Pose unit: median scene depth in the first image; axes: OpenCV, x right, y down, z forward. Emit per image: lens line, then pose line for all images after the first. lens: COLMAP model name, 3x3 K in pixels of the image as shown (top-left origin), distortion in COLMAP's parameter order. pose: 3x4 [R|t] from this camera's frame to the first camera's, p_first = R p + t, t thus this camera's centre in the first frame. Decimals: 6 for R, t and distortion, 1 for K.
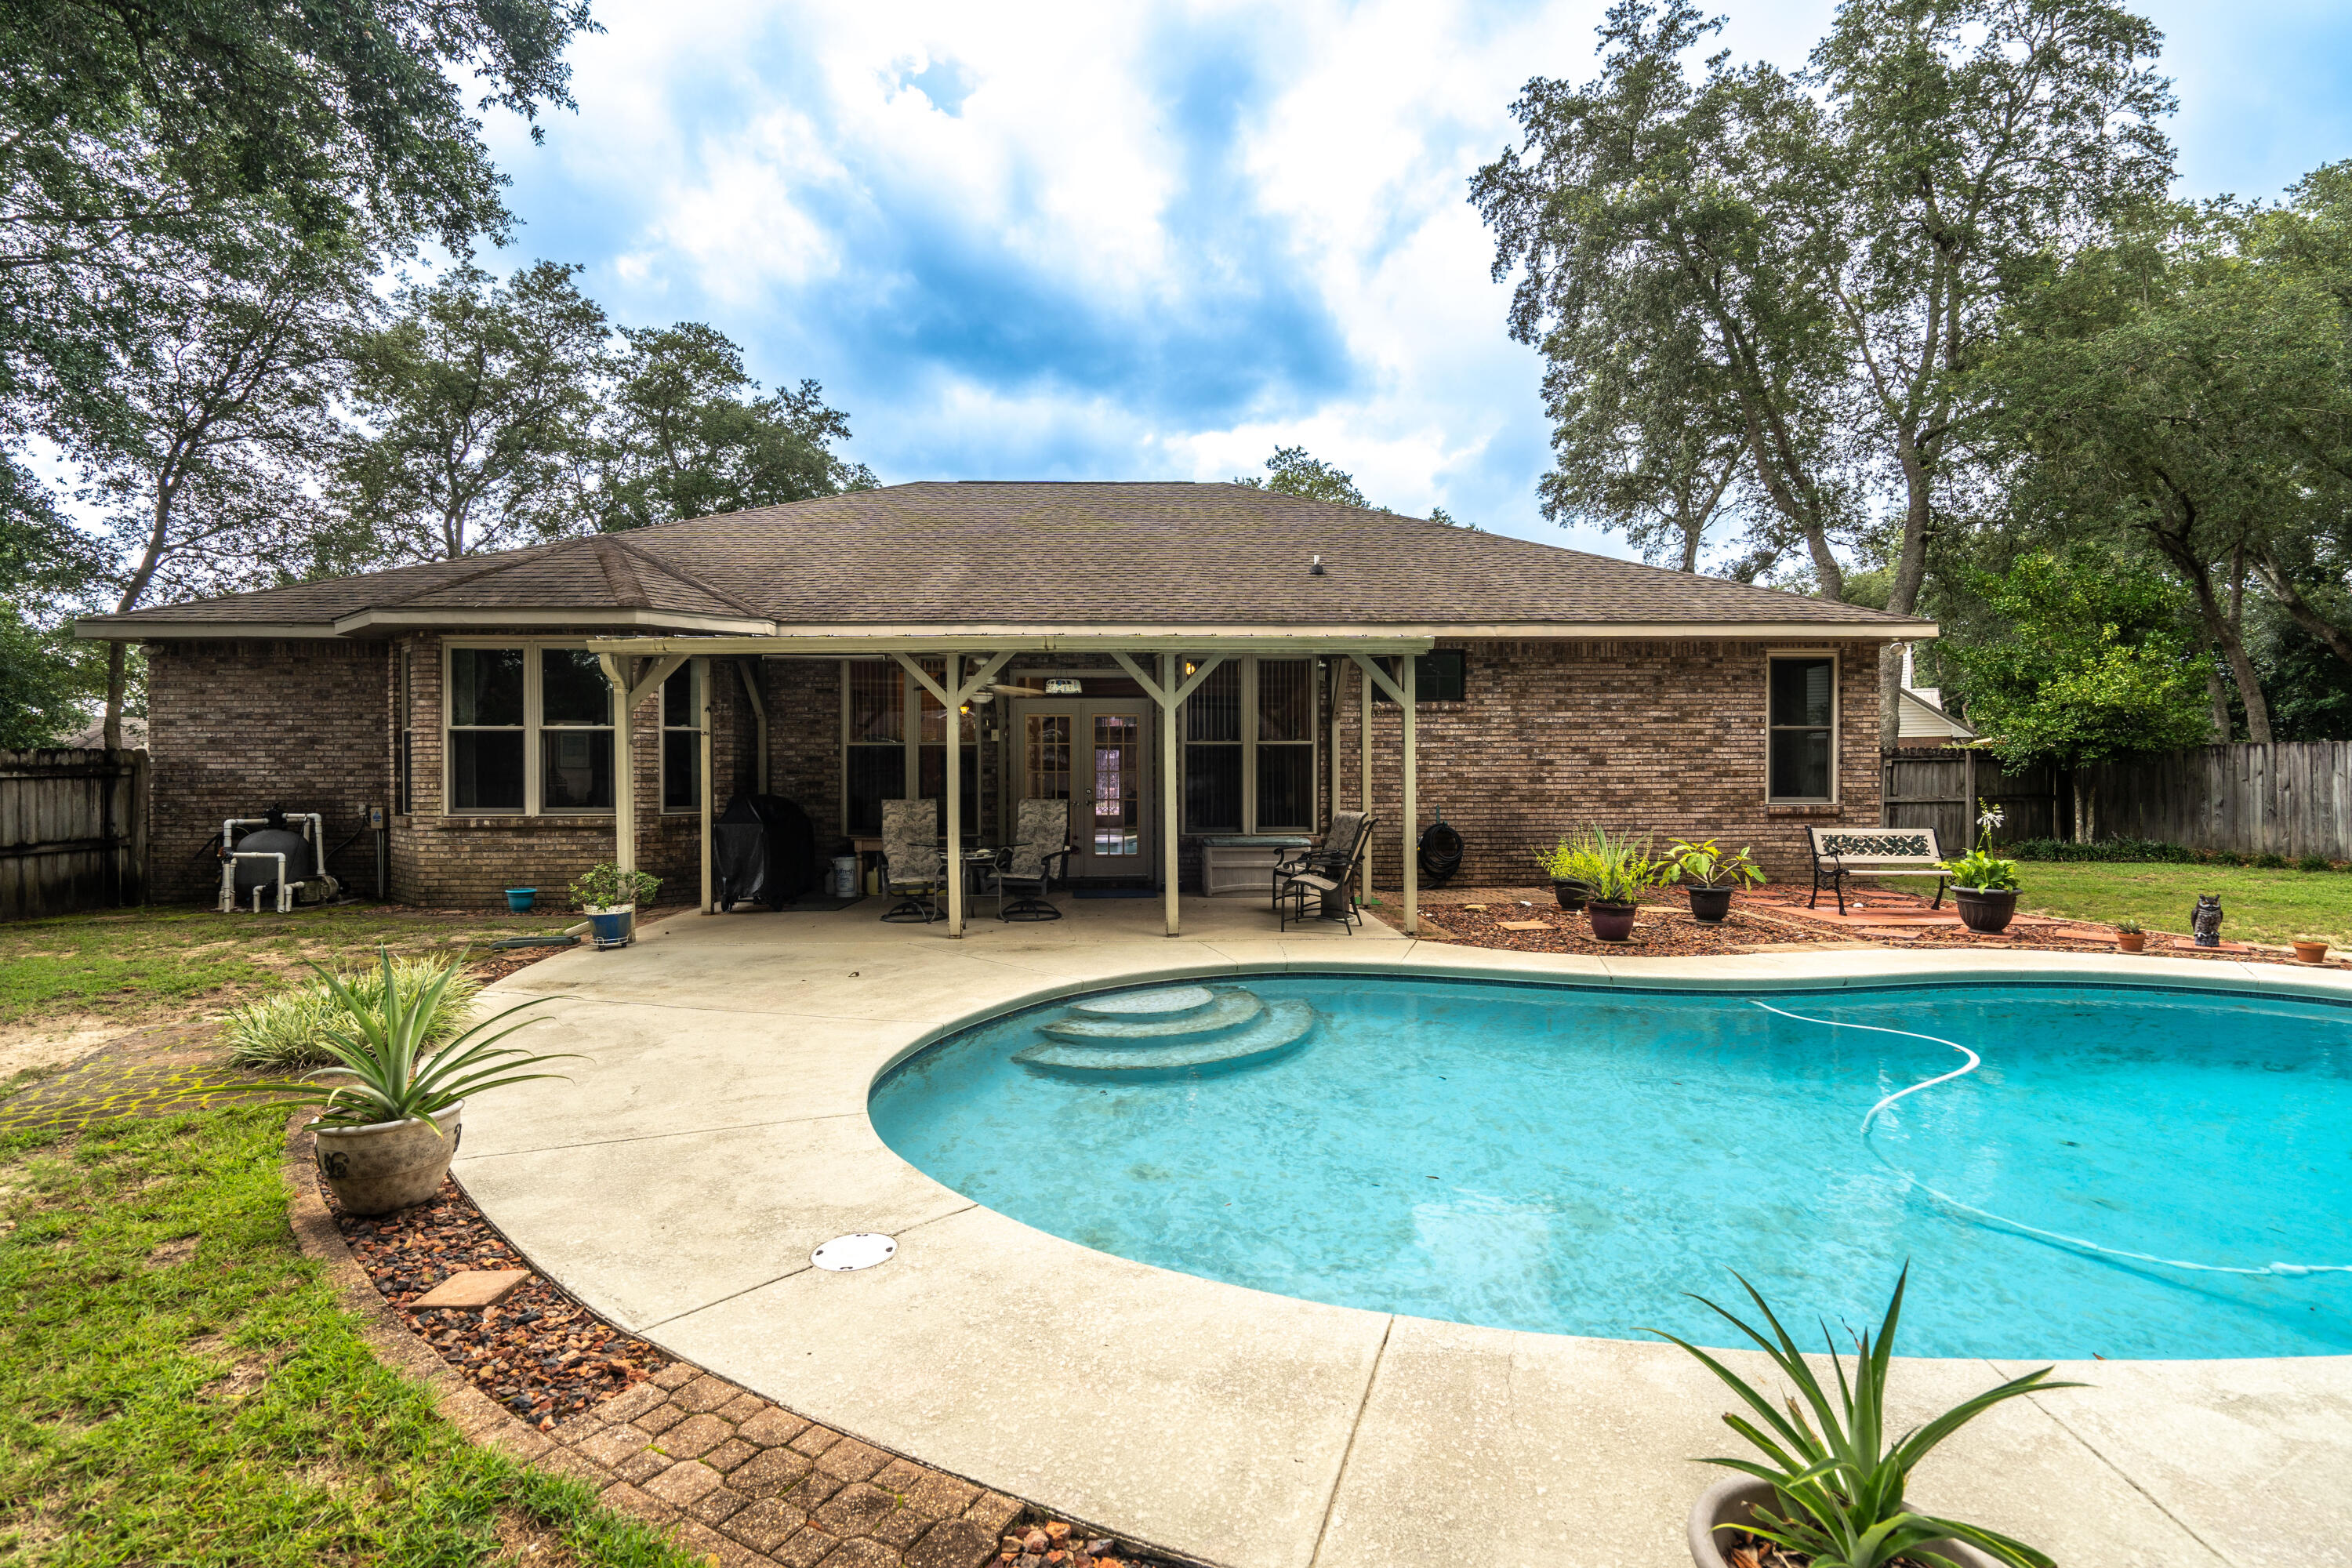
lens RADIAL K [[1066.9, 0, 1172.3], [0, 1066.9, 778.1], [0, 0, 1]] dist [-0.010146, -0.000186]
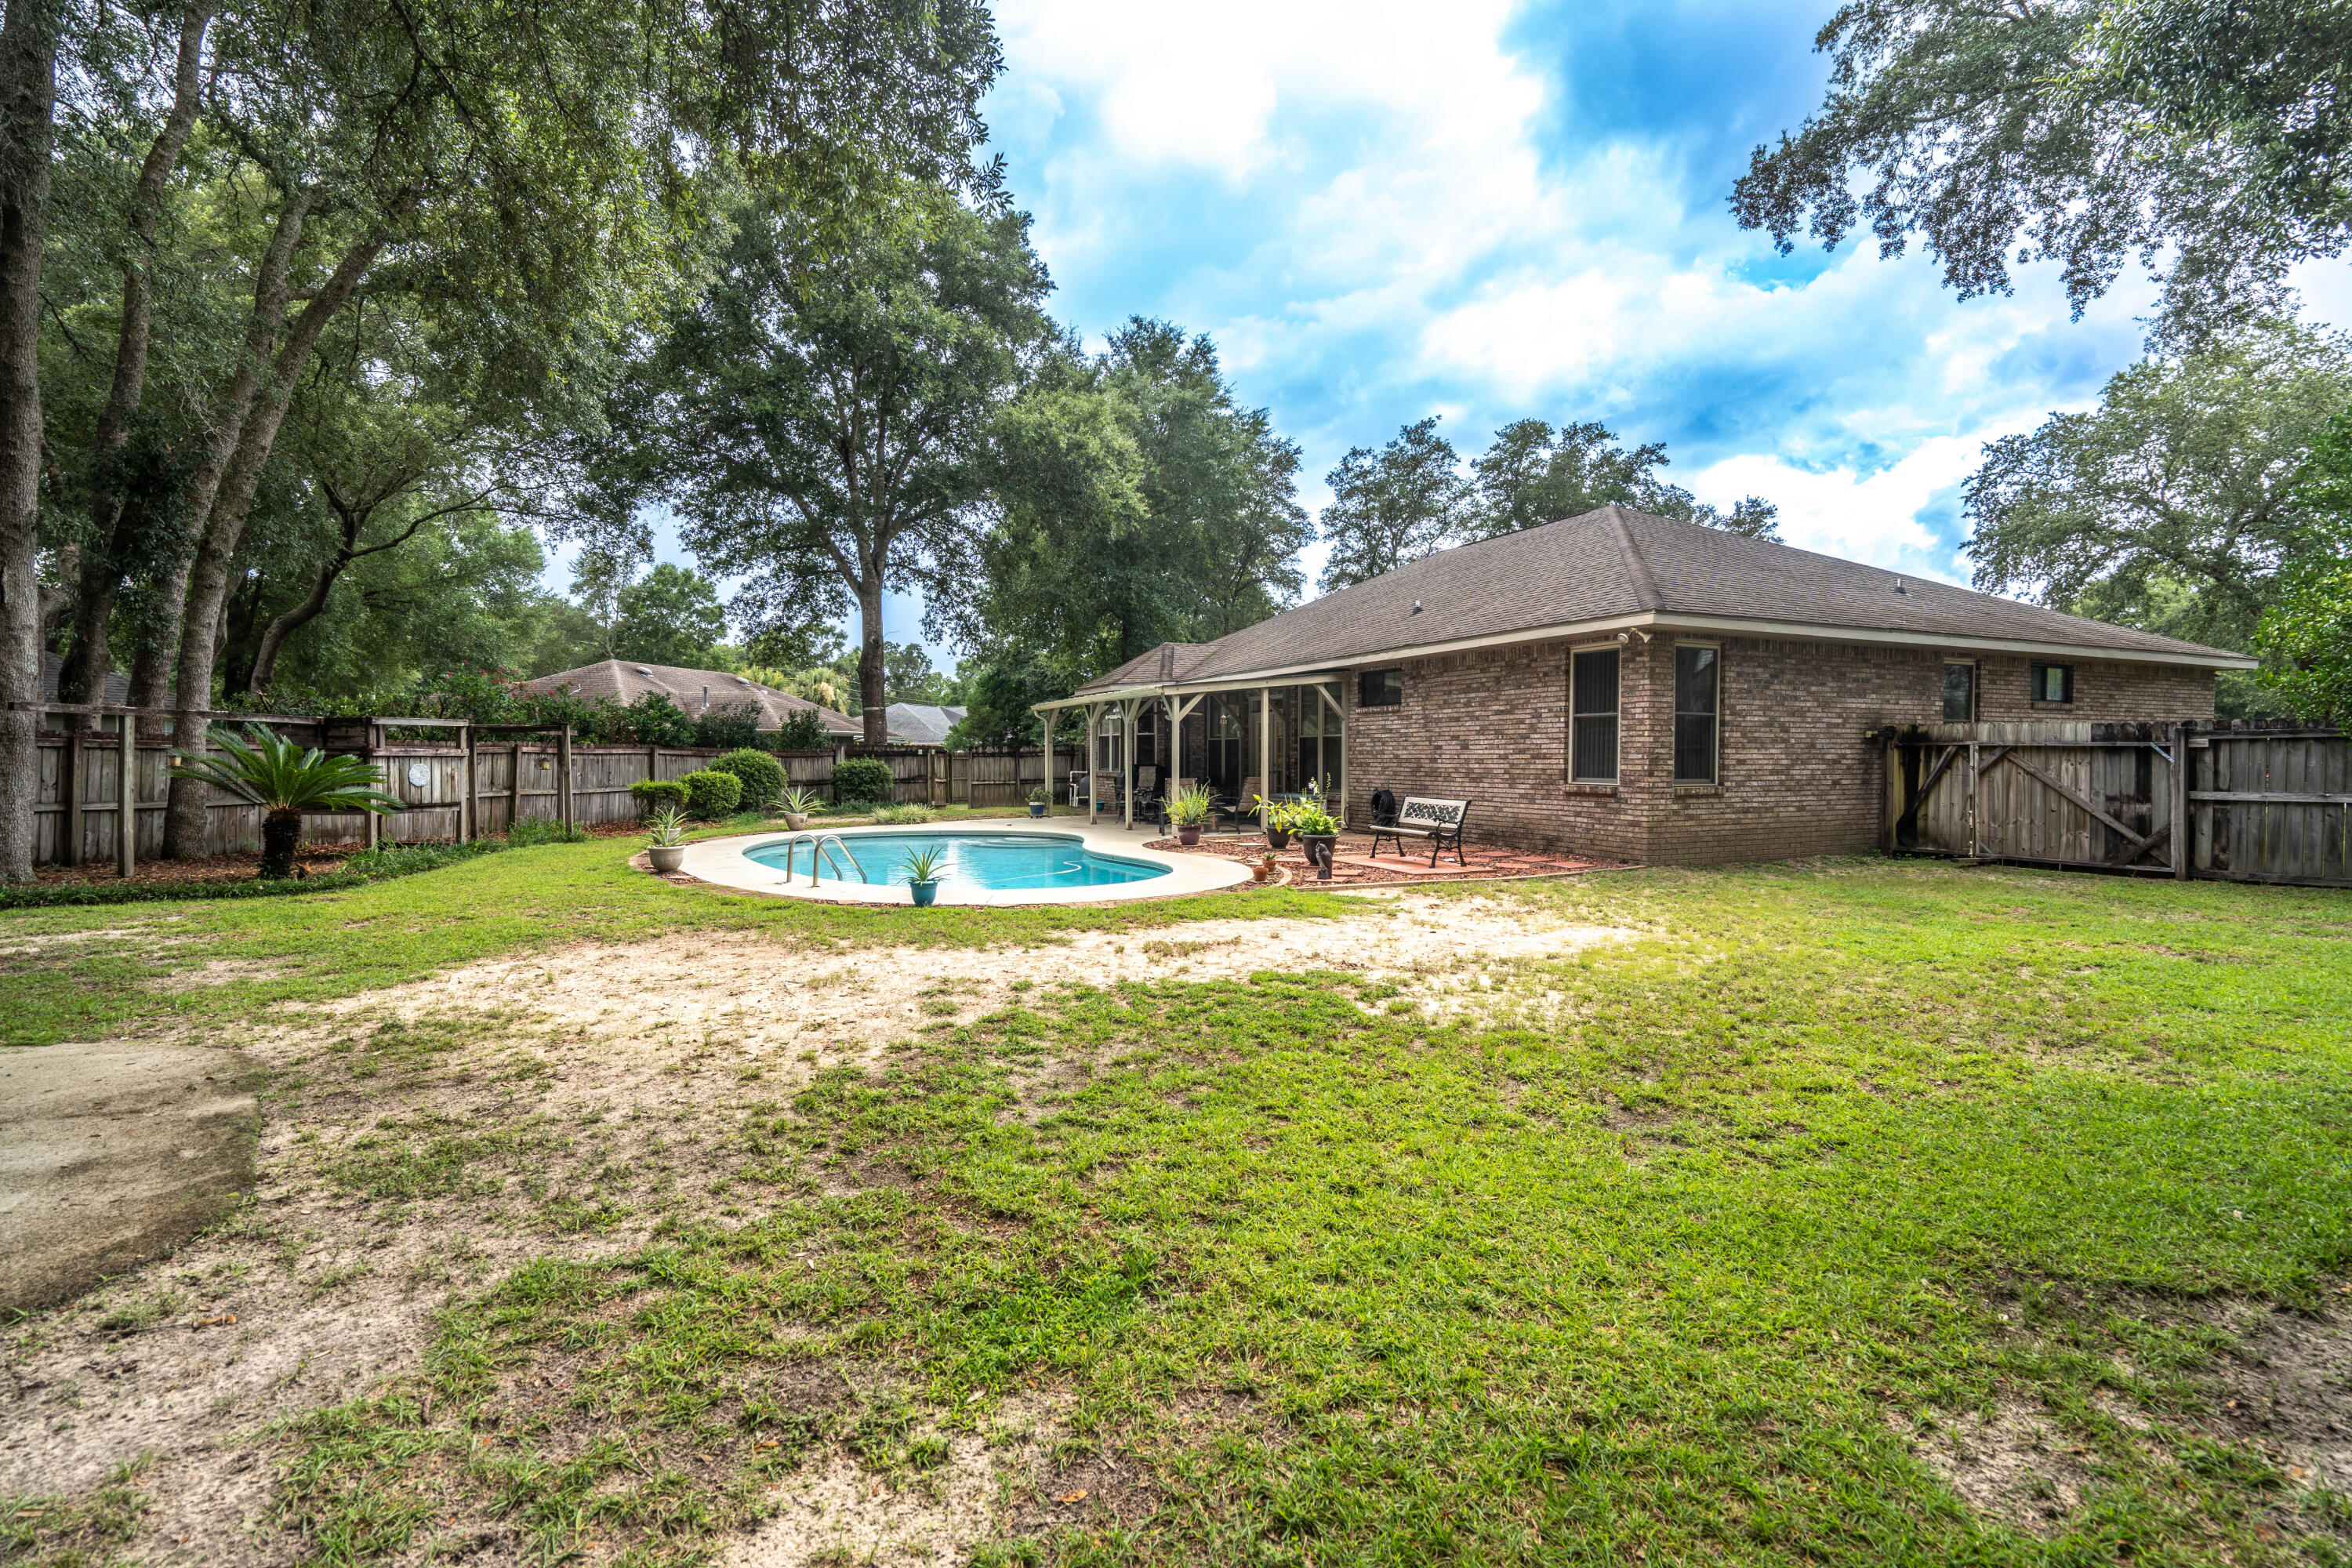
lens RADIAL K [[1066.9, 0, 1172.3], [0, 1066.9, 778.1], [0, 0, 1]] dist [-0.010146, -0.000186]
pose [[0.441469, 0.019452, -0.897065, 1.394619], [-0.011321, 0.999806, 0.016109, 0.005431], [0.897205, 0.003044, 0.441604, 0.119226]]
